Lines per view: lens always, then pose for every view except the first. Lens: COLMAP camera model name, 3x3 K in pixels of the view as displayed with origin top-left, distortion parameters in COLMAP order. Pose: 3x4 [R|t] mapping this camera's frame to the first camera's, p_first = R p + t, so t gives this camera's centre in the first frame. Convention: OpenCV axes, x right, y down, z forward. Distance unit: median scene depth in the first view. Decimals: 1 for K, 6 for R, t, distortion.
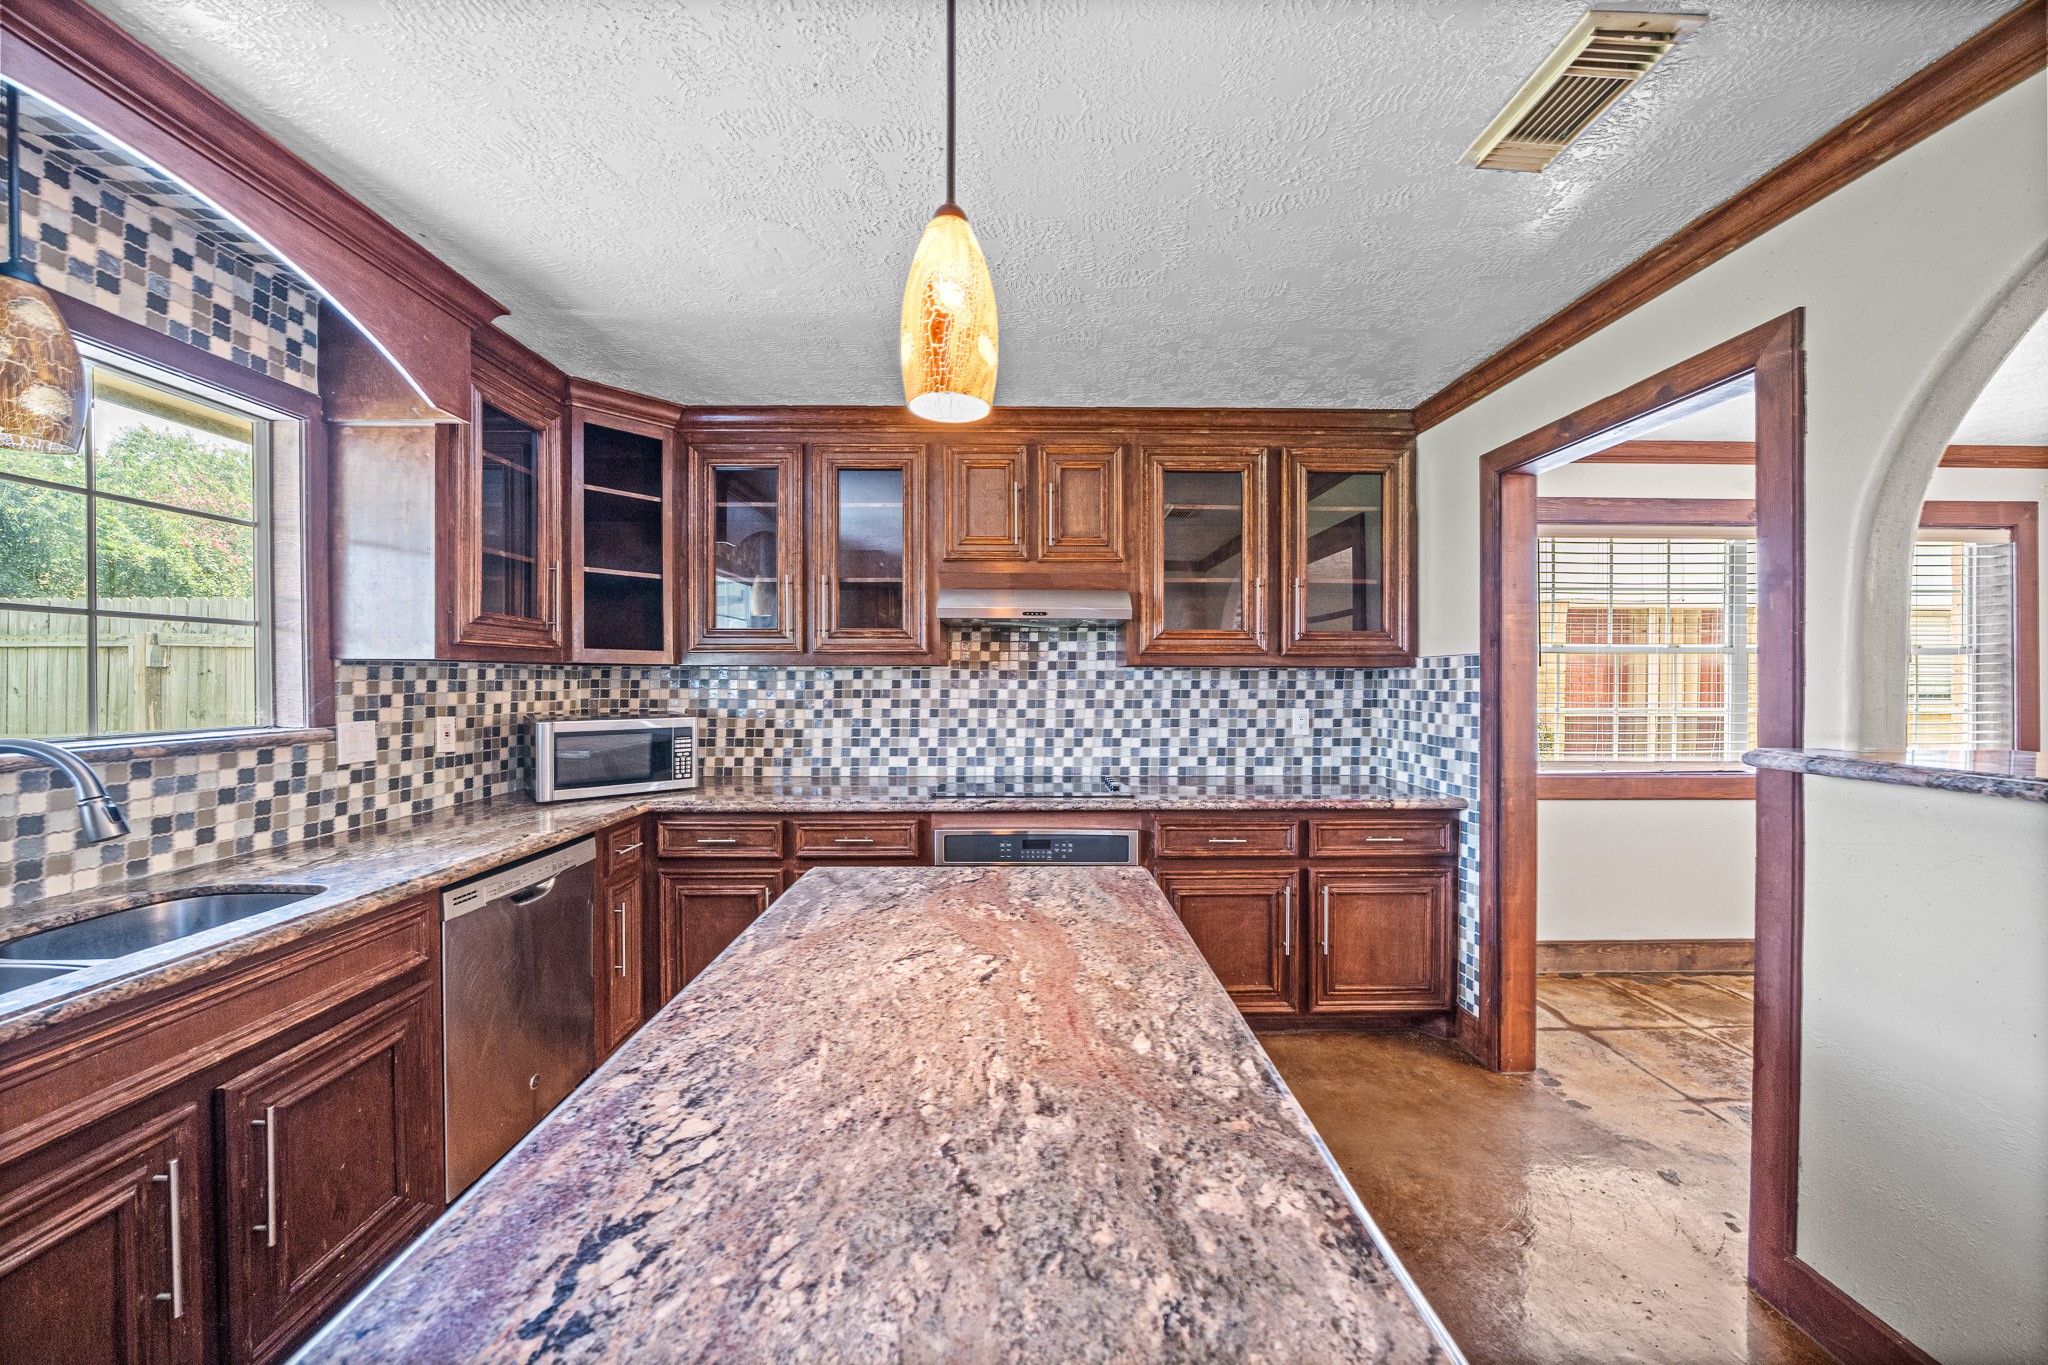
lens RADIAL K [[702.0, 0, 1030.3], [0, 702.0, 681.8], [0, 0, 1]] dist [-0.007436, 0.000005]
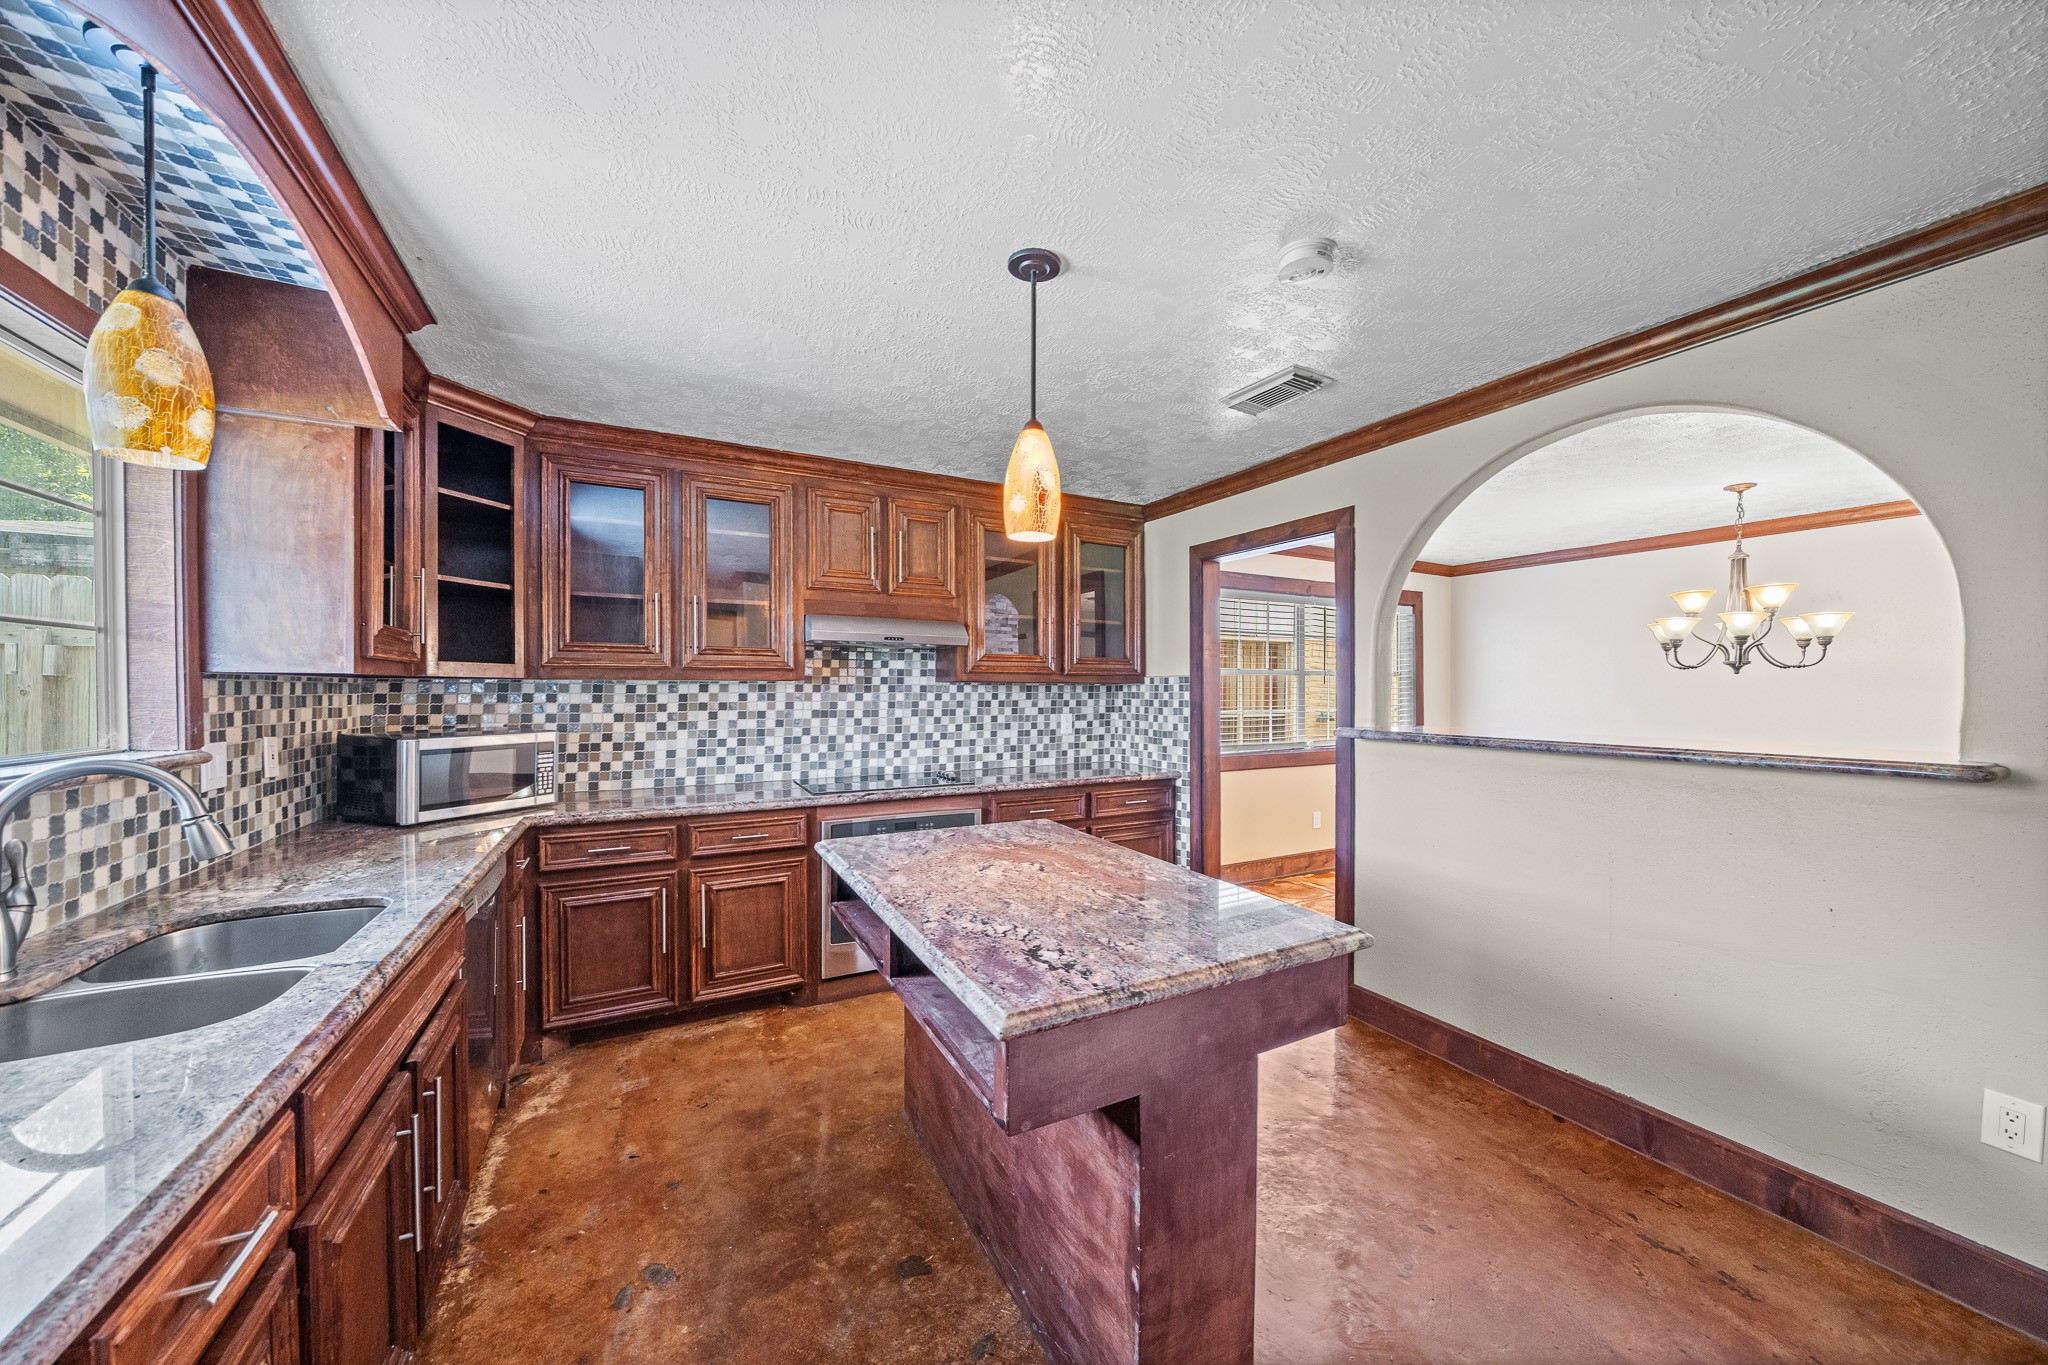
lens RADIAL K [[714.3, 0, 1035.4], [0, 714.3, 691.8], [0, 0, 1]] dist [-0.007294, 0.000242]
pose [[0.886322, -0.001658, 0.463067, -0.320271], [0.002398, 0.999997, -0.001009, -0.003014], [-0.463063, 0.002005, 0.886323, -0.192932]]
